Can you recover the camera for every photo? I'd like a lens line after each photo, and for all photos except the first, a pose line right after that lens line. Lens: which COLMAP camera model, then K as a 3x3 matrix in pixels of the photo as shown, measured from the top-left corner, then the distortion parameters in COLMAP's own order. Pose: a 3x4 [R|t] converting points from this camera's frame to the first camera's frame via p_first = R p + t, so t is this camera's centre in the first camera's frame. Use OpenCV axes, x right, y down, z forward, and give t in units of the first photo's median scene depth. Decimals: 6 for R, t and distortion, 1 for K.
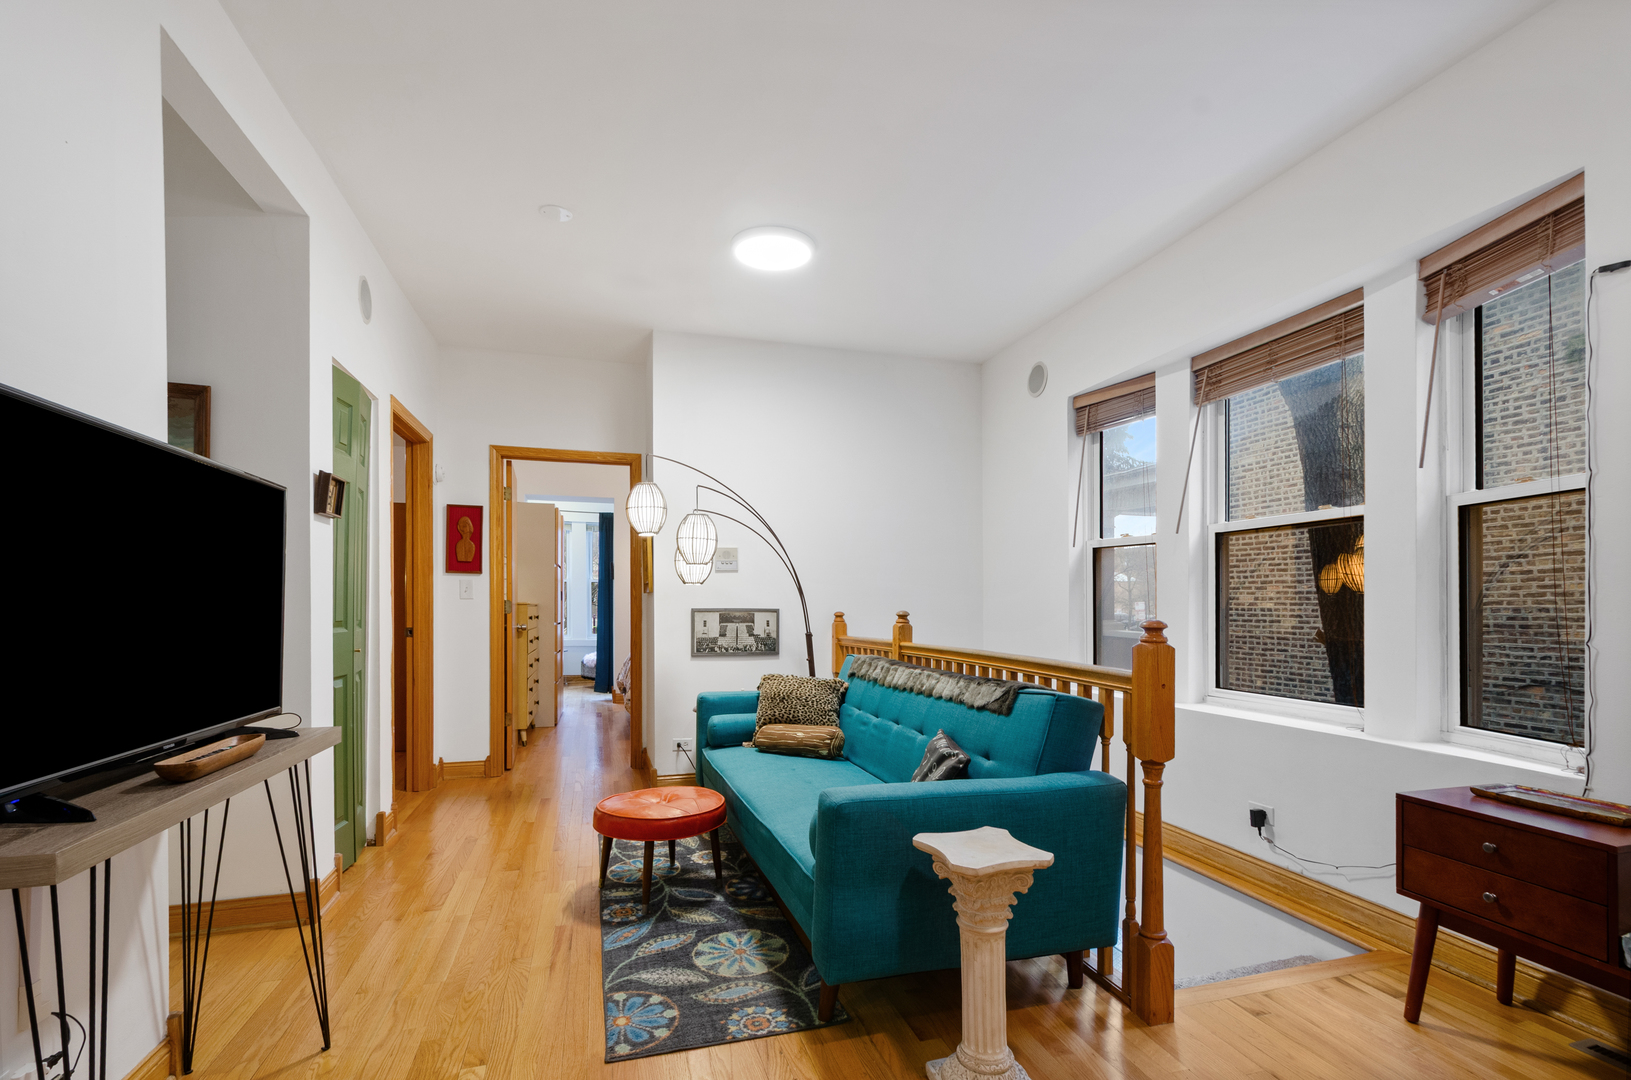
lens RADIAL K [[729.7, 0, 818.4], [0, 729.7, 600.2], [0, 0, 1]] dist [0.000721, 0.000077]
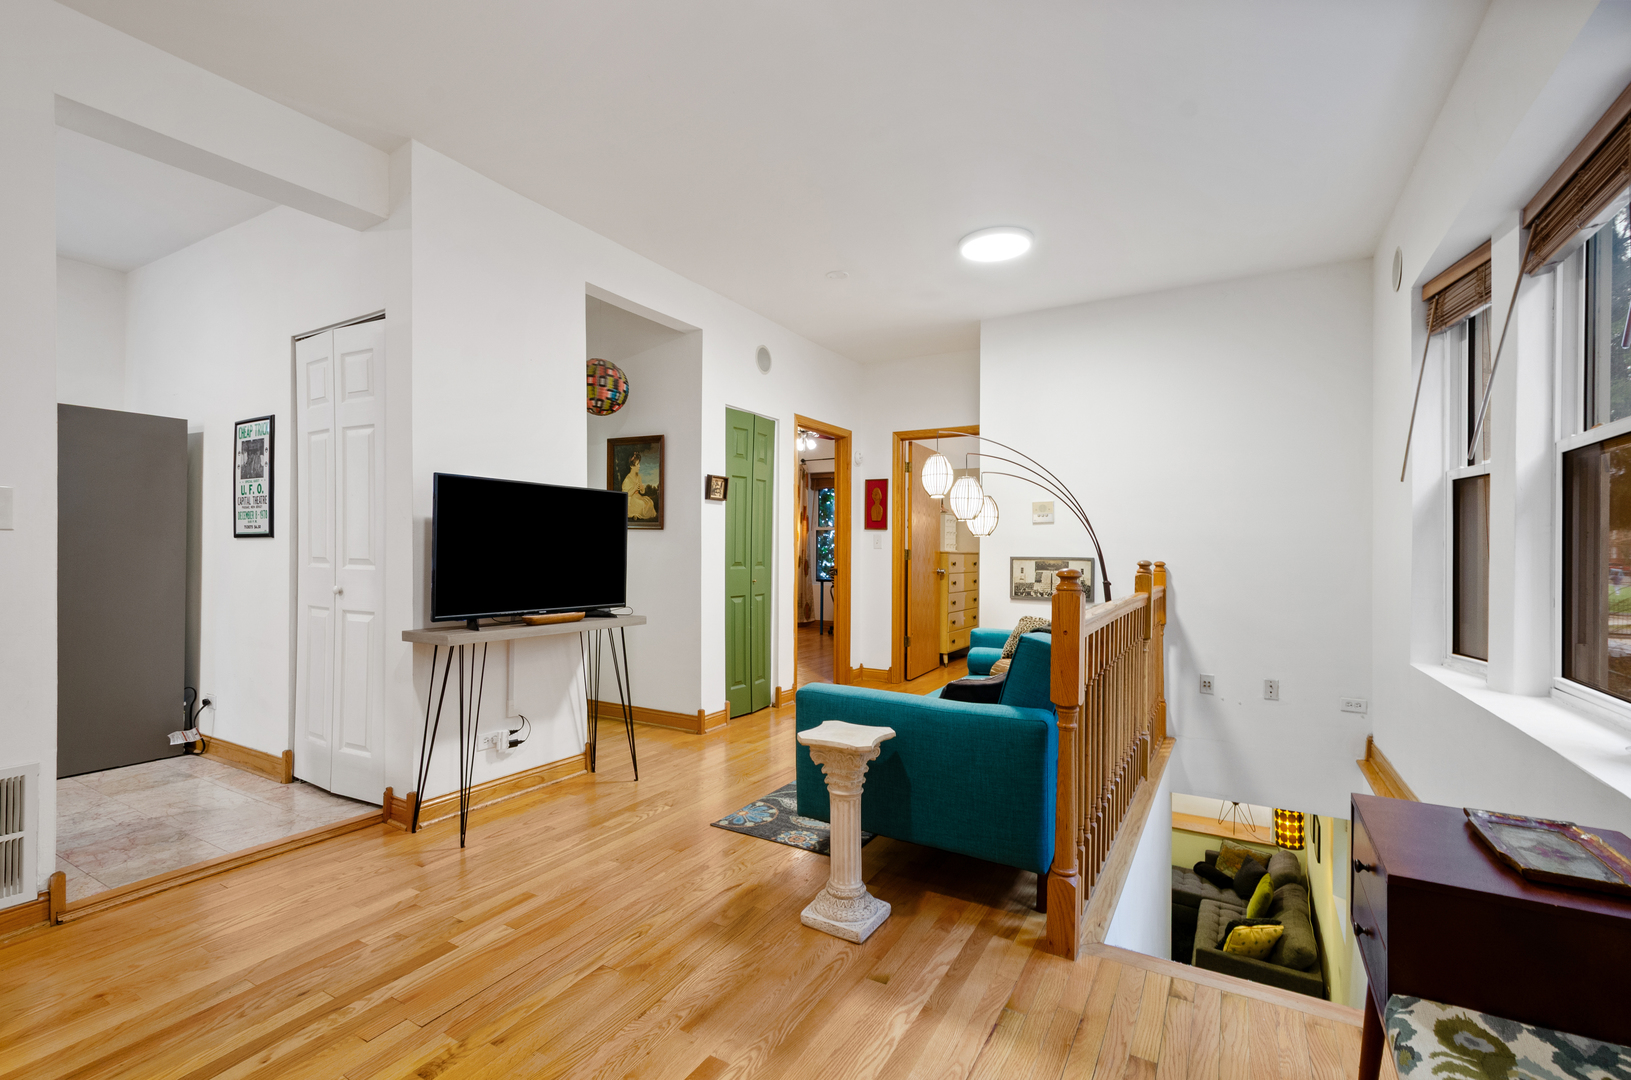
lens RADIAL K [[710.1, 0, 822.9], [0, 710.1, 548.5], [0, 0, 1]] dist [-0.001857, -0.000127]
pose [[0.687213, -0.001105, -0.726455, 0.569949], [-0.000634, 0.999998, -0.002122, 0.001354], [0.726456, 0.001919, 0.687210, 0.035841]]
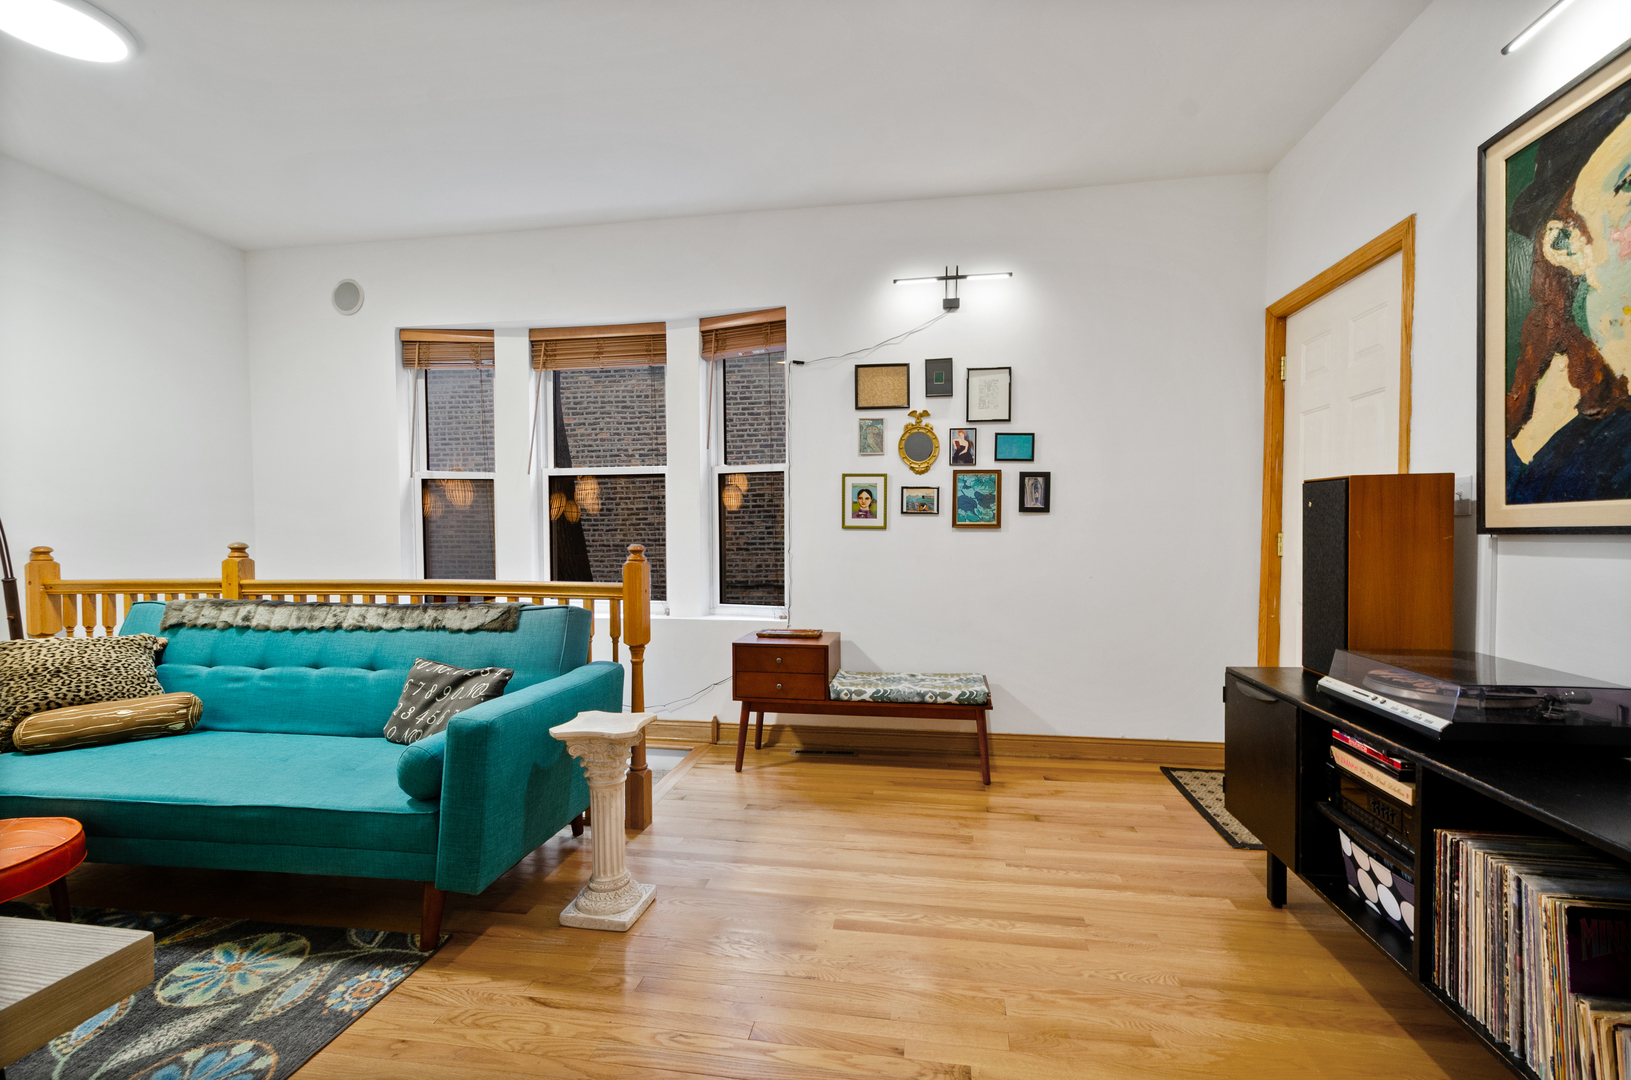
lens RADIAL K [[710.1, 0, 822.9], [0, 710.1, 548.5], [0, 0, 1]] dist [-0.001857, -0.000127]
pose [[0.426172, -0.024817, 0.904302, -0.368492], [-0.000584, 0.999616, 0.027708, -0.001756], [-0.904642, -0.012337, 0.425994, 0.059871]]
